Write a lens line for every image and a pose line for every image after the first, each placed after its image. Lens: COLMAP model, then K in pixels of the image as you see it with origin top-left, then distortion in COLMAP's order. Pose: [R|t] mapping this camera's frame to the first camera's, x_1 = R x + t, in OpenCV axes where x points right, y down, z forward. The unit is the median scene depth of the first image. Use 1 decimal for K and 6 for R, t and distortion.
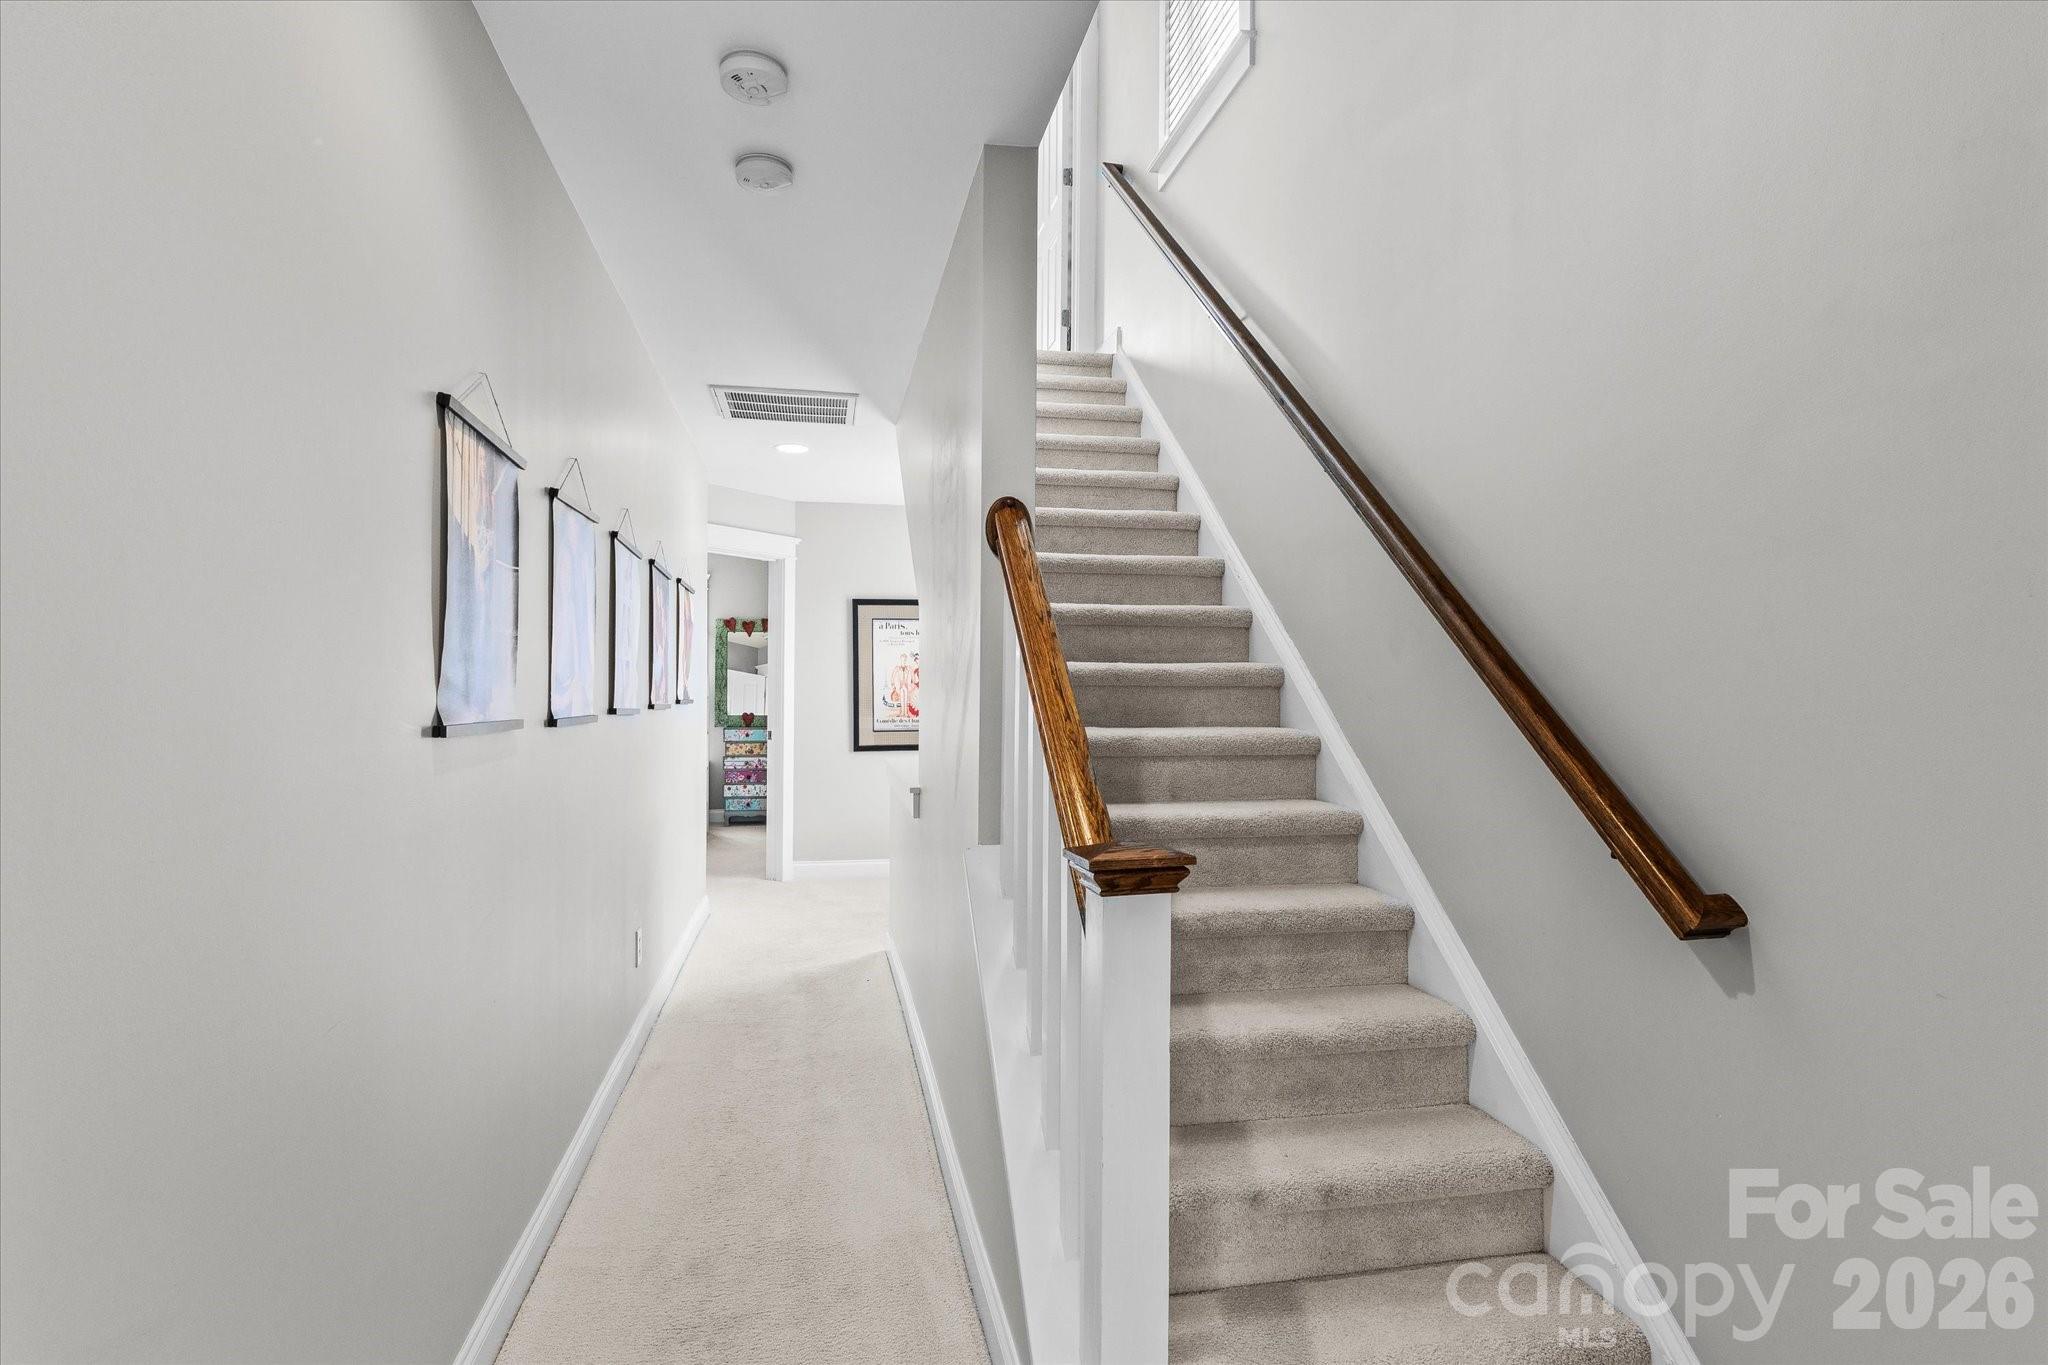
lens RADIAL K [[1025.4, 0, 1016.9], [0, 1025.4, 646.4], [0, 0, 1]] dist [0.001712, 0.001018]
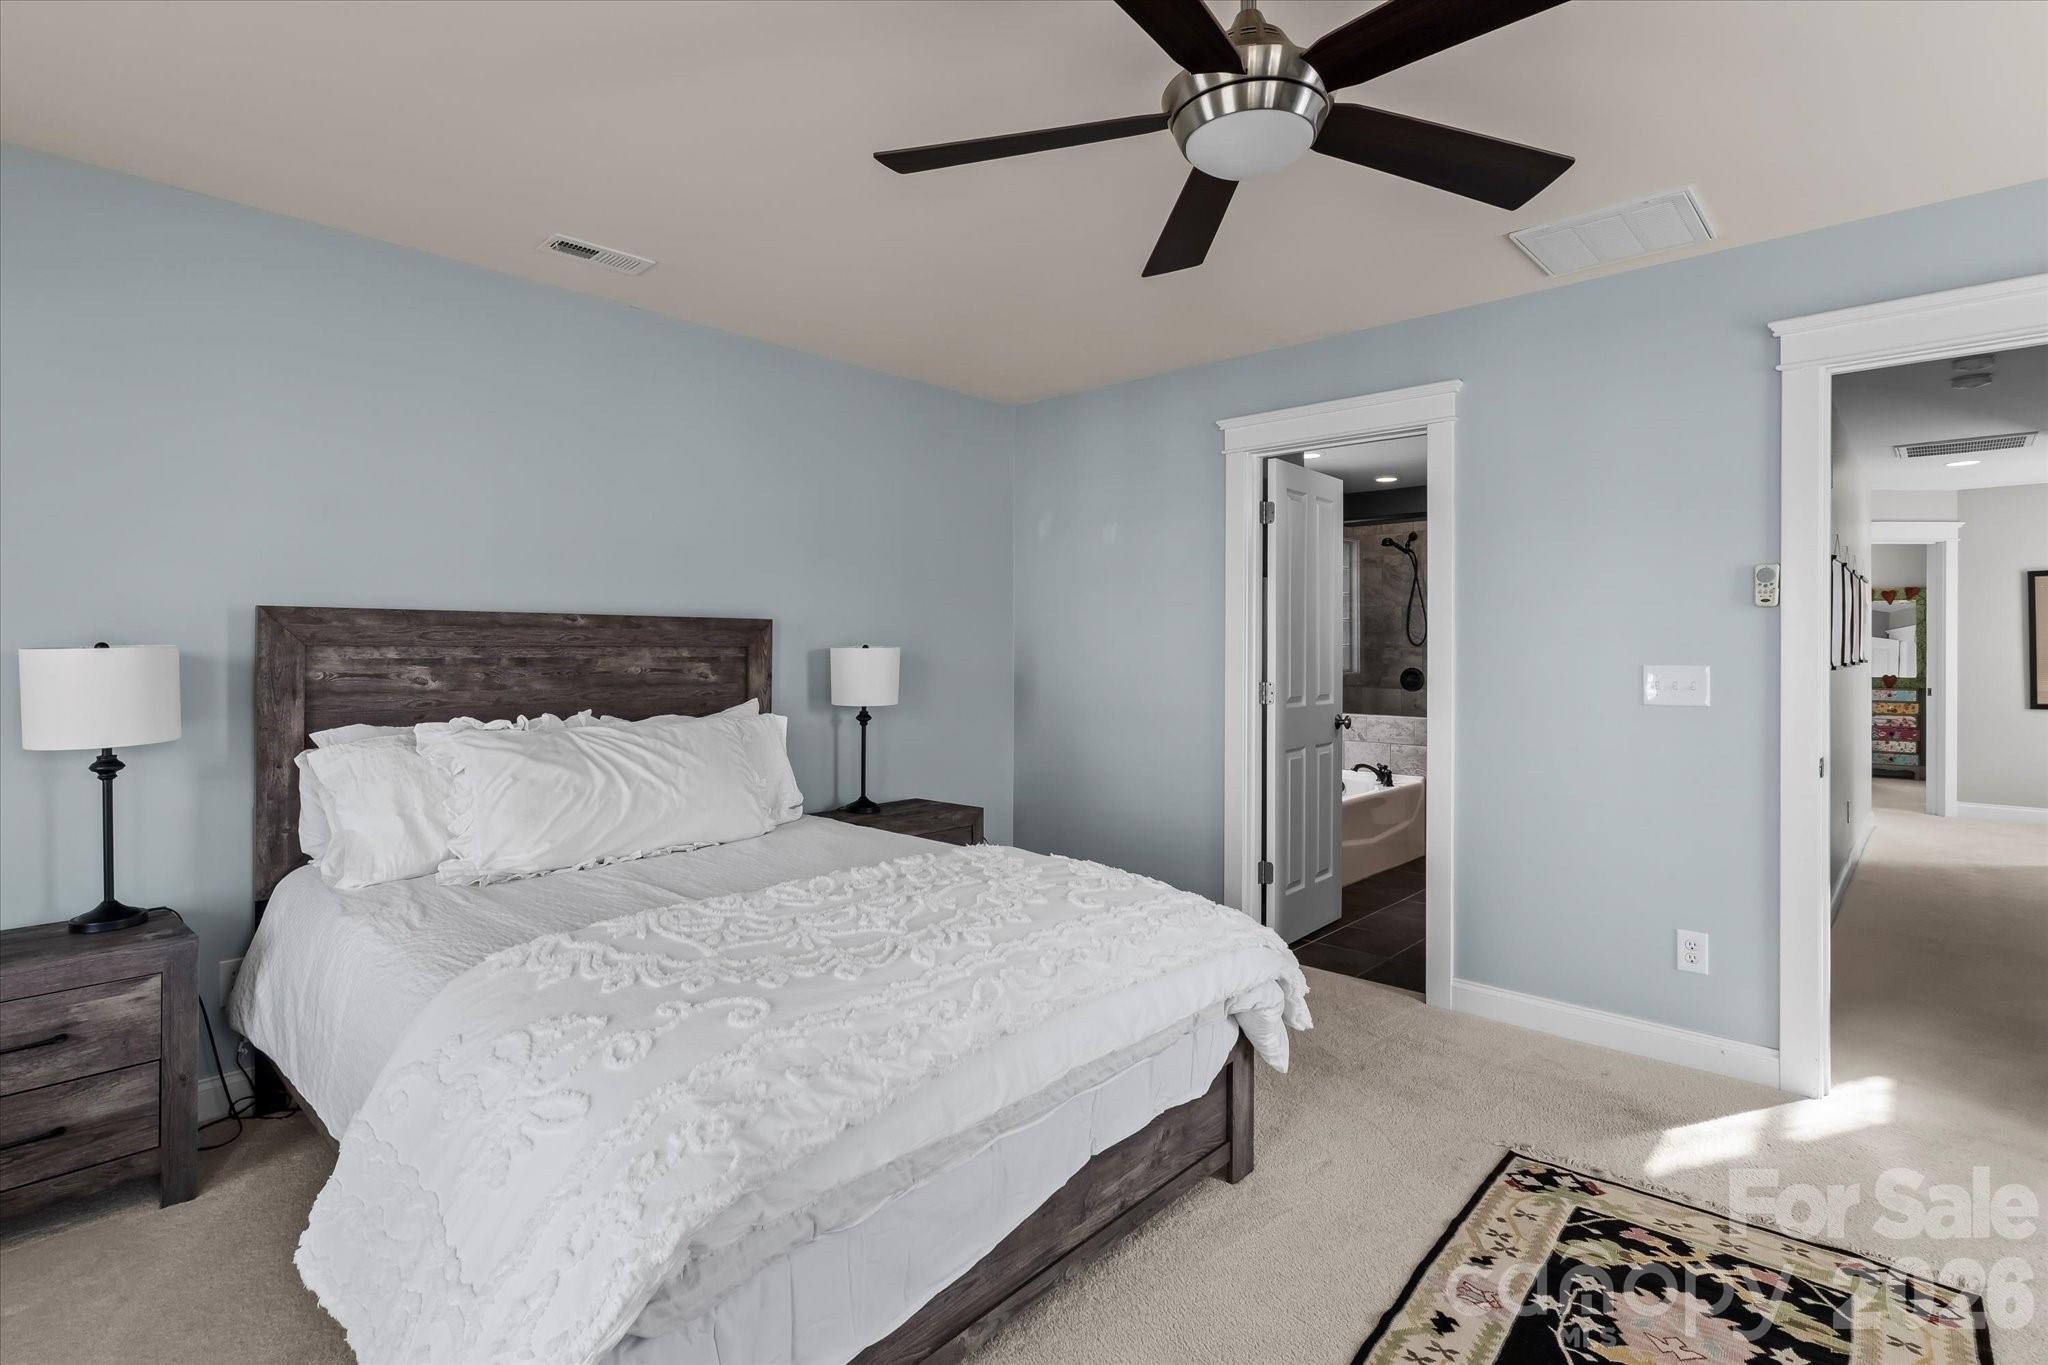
lens RADIAL K [[1025.4, 0, 1016.9], [0, 1025.4, 646.4], [0, 0, 1]] dist [0.001712, 0.001018]
pose [[0.600495, -0.000357, -0.799629, 0.072926], [0.029553, 0.999327, 0.021747, -0.022719], [0.799082, -0.036690, 0.600101, -0.544615]]
